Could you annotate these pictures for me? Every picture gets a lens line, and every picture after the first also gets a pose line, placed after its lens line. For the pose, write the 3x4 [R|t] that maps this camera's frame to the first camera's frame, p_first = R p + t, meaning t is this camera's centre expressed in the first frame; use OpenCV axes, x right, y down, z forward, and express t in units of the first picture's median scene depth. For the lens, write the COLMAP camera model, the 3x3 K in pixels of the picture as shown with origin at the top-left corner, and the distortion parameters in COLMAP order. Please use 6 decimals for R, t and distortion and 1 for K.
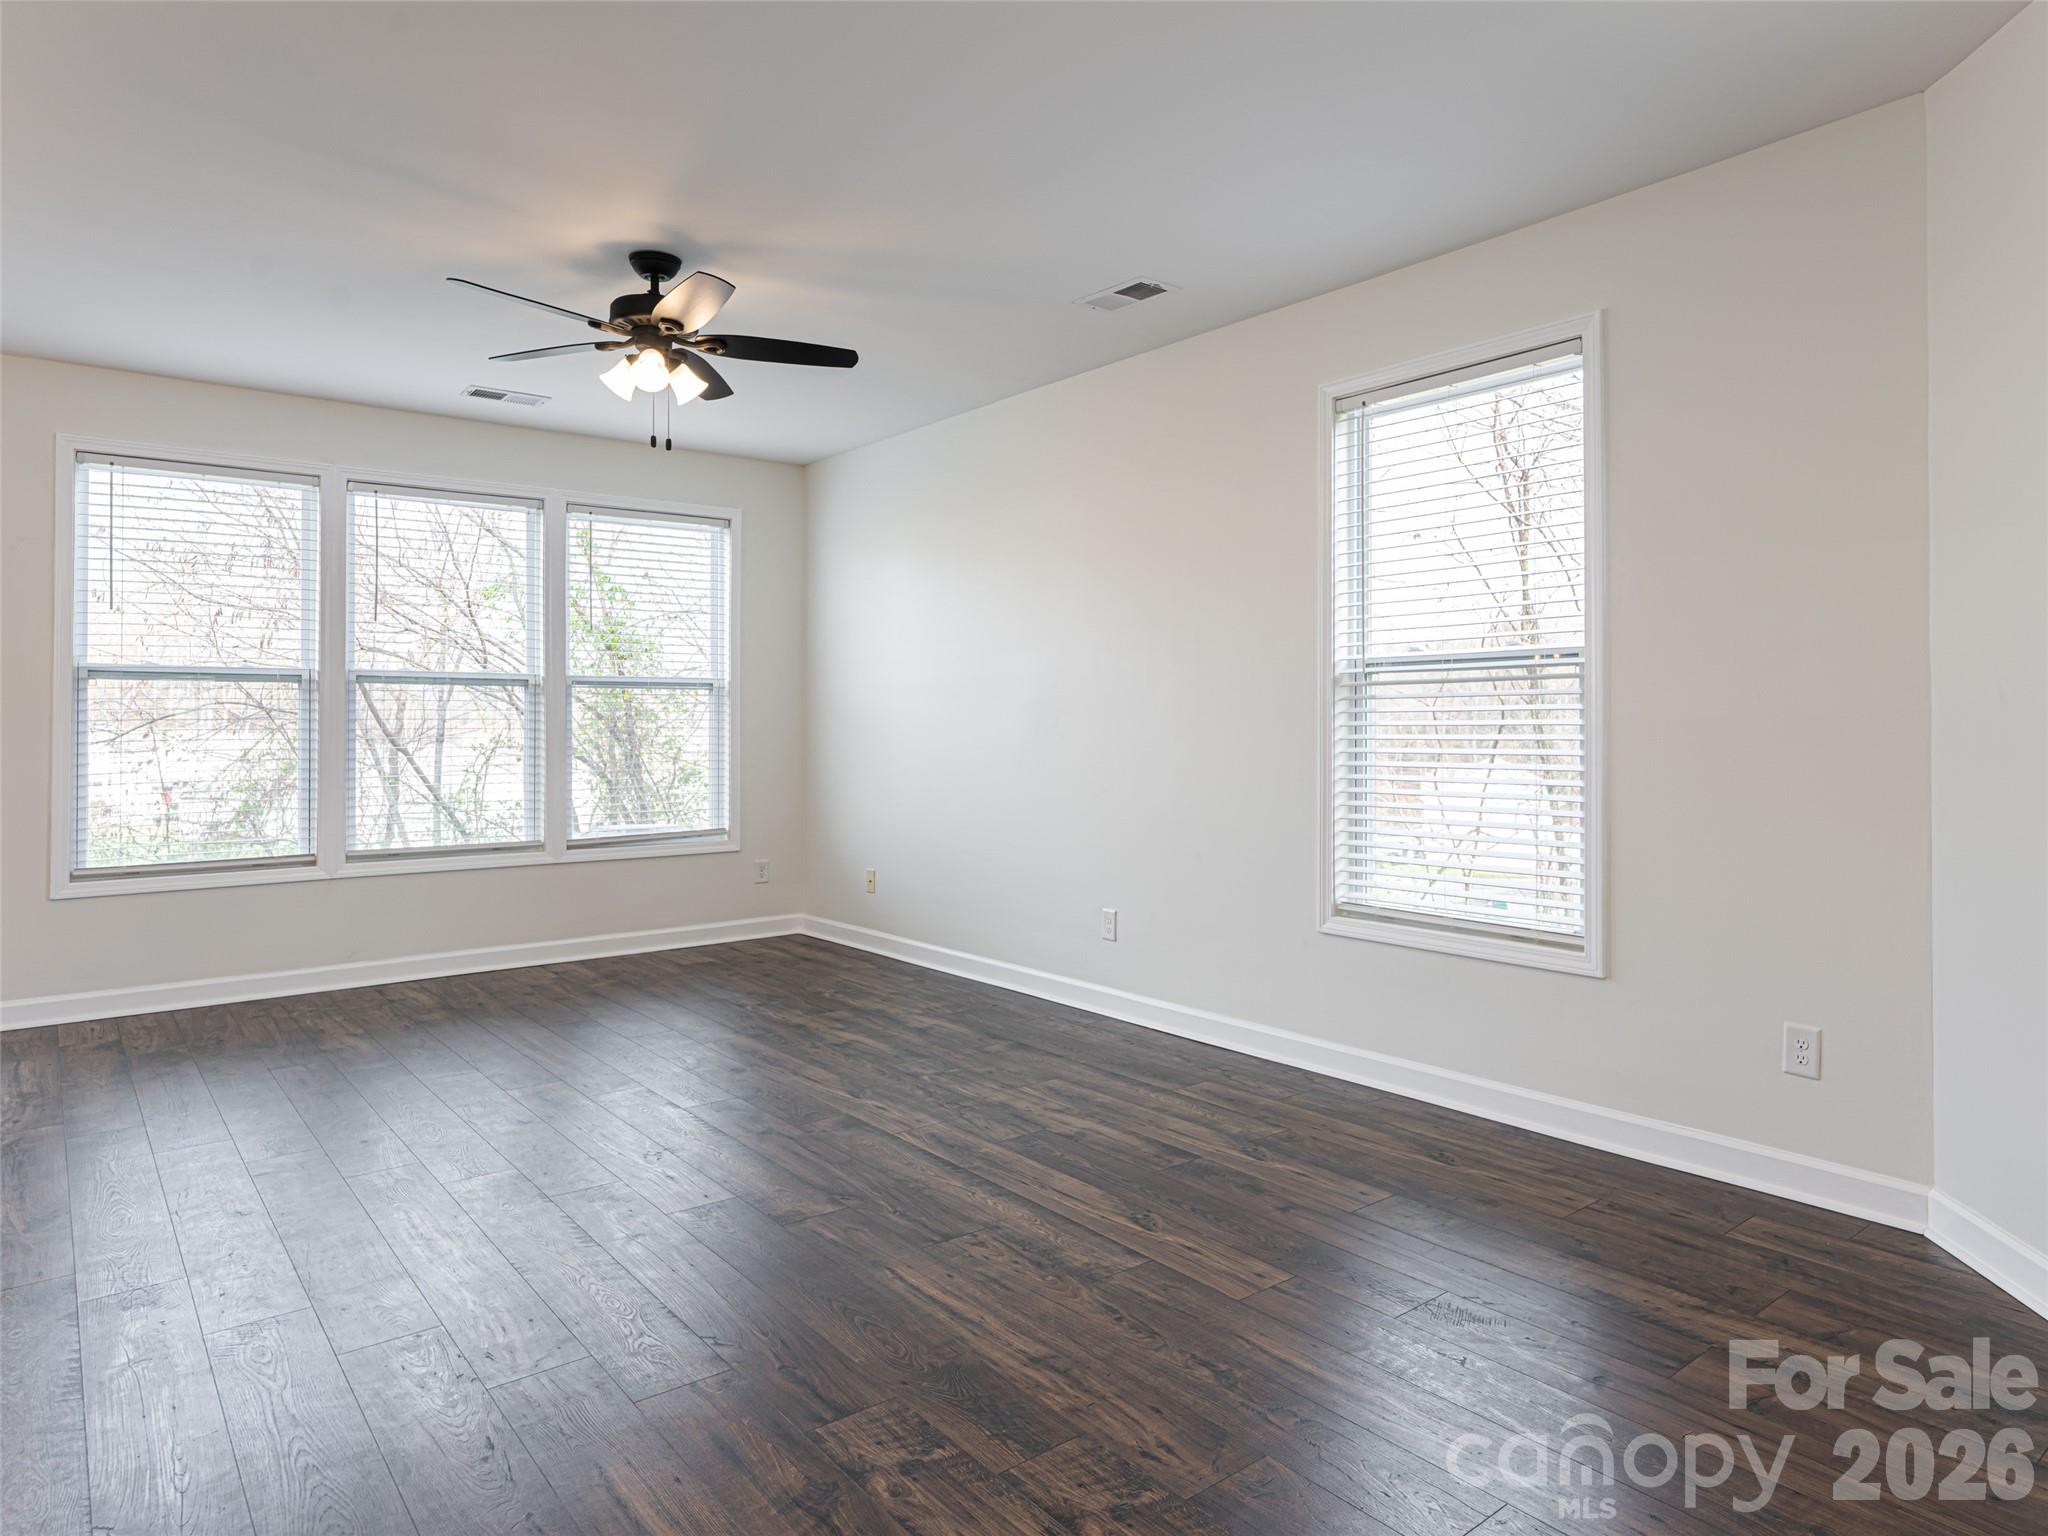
lens RADIAL K [[1242.0, 0, 1024.0], [0, 1242.0, 768.0], [0, 0, 1]] dist [-0.000751, -0.000005]
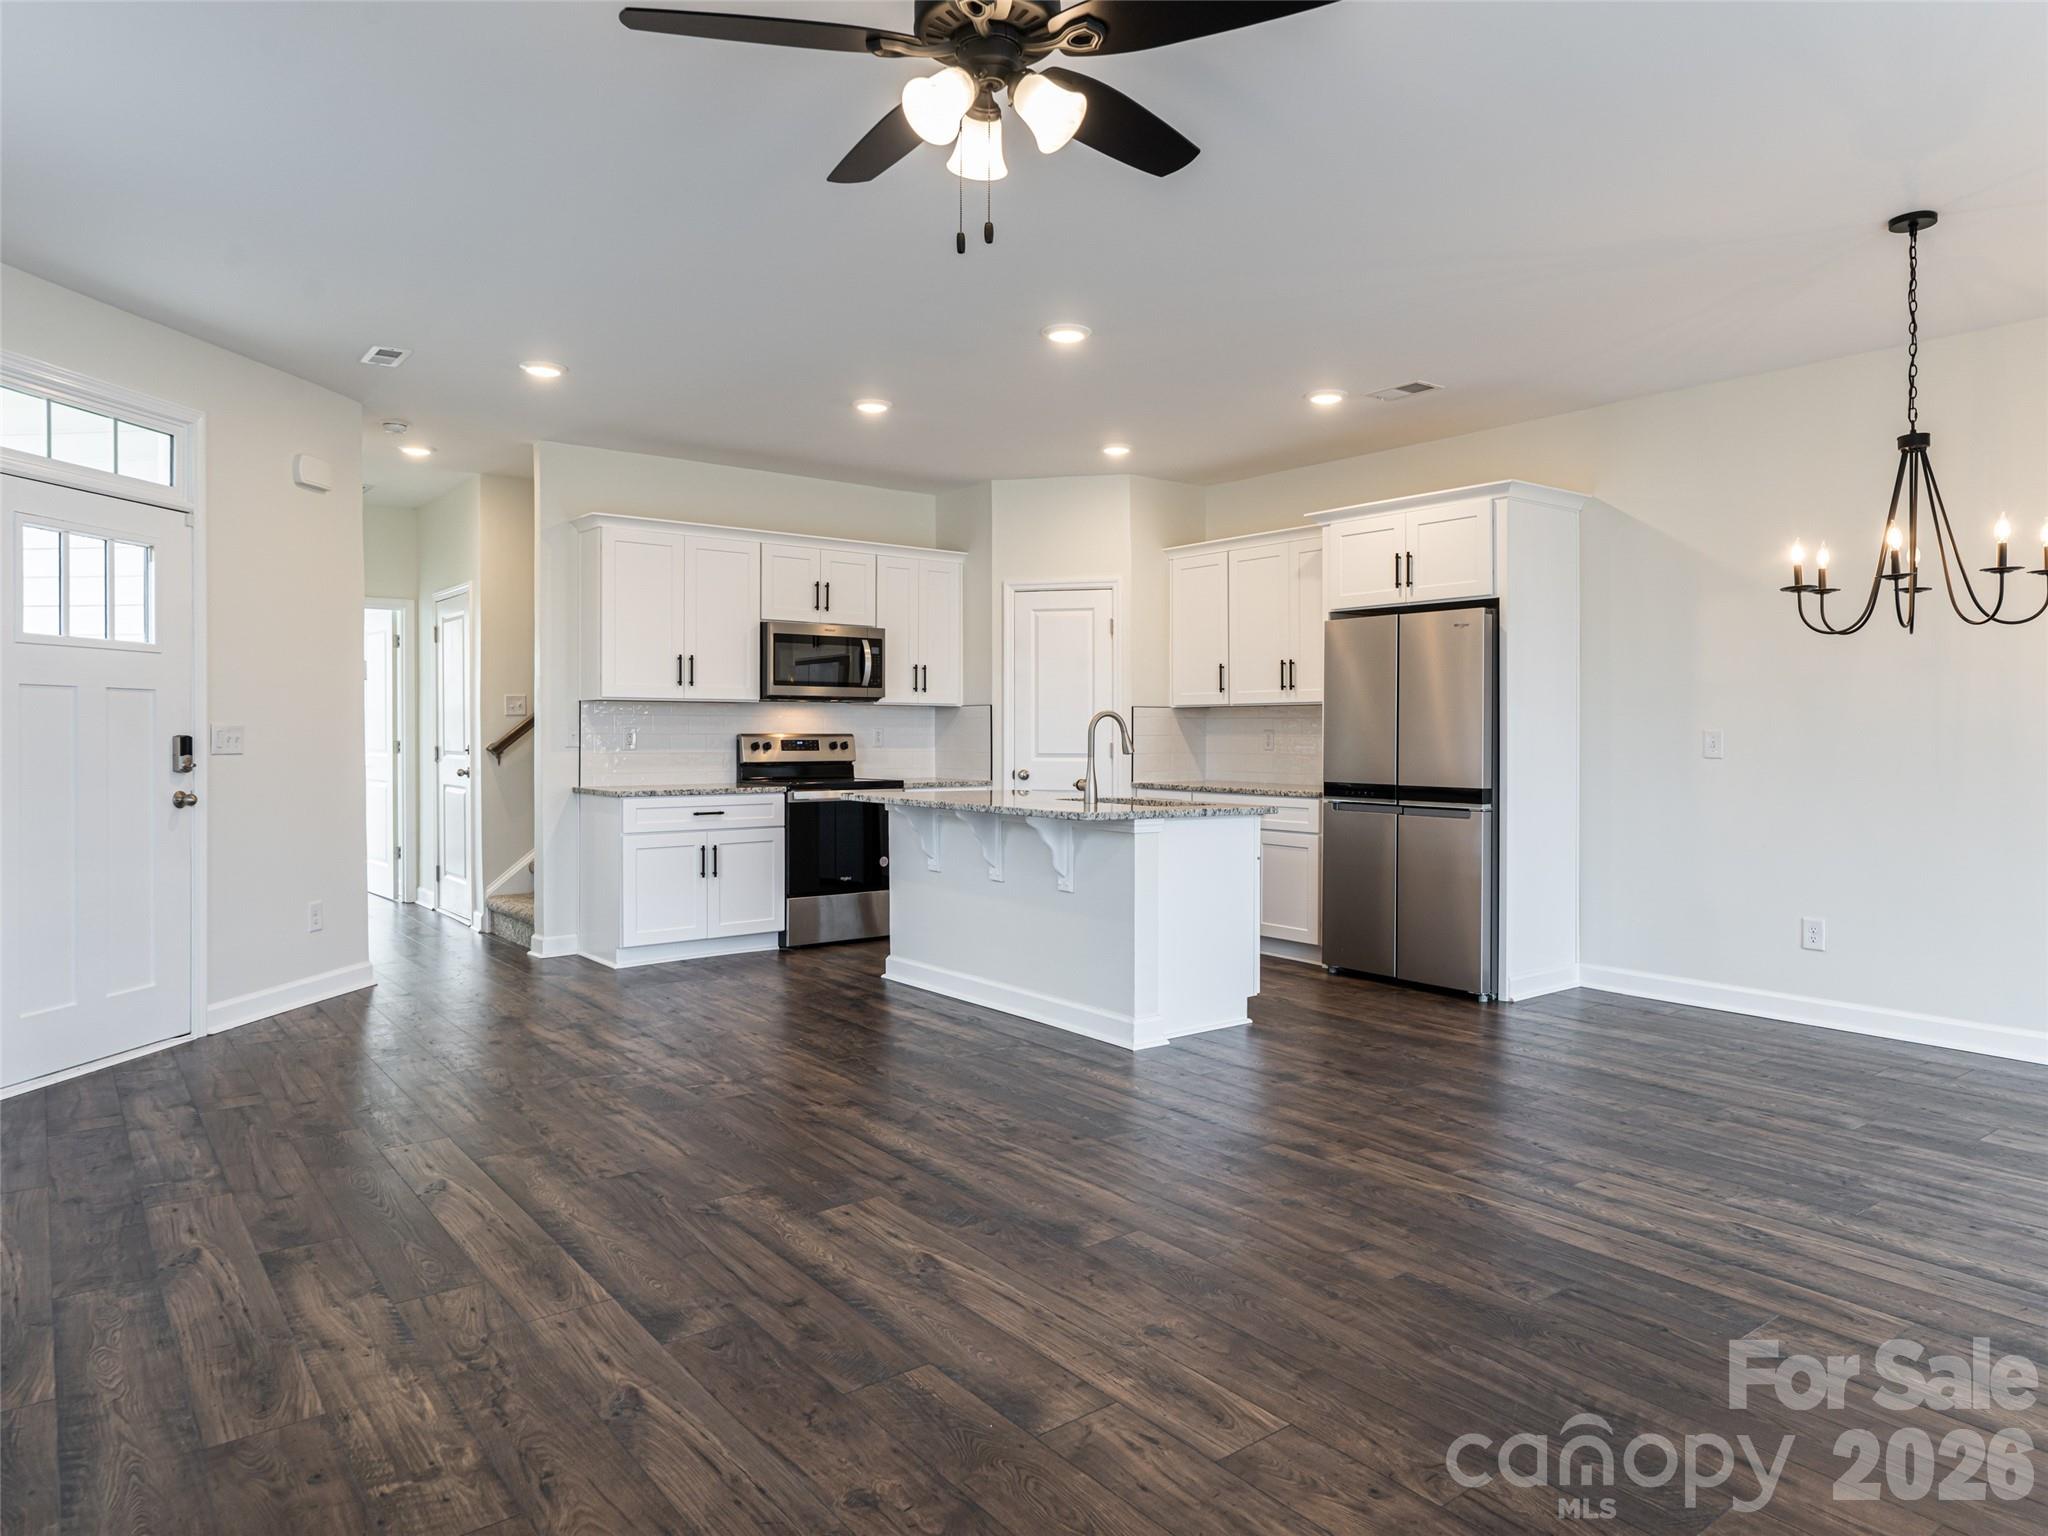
lens RADIAL K [[1266.4, 0, 1024.0], [0, 1266.4, 768.0], [0, 0, 1]] dist [0.003478, -0.000439]
pose [[-0.999996, 0.001812, 0.002103, -0.371388], [0.001946, 0.997851, 0.065491, -0.064264], [-0.001980, 0.065495, -0.997851, 1.839147]]
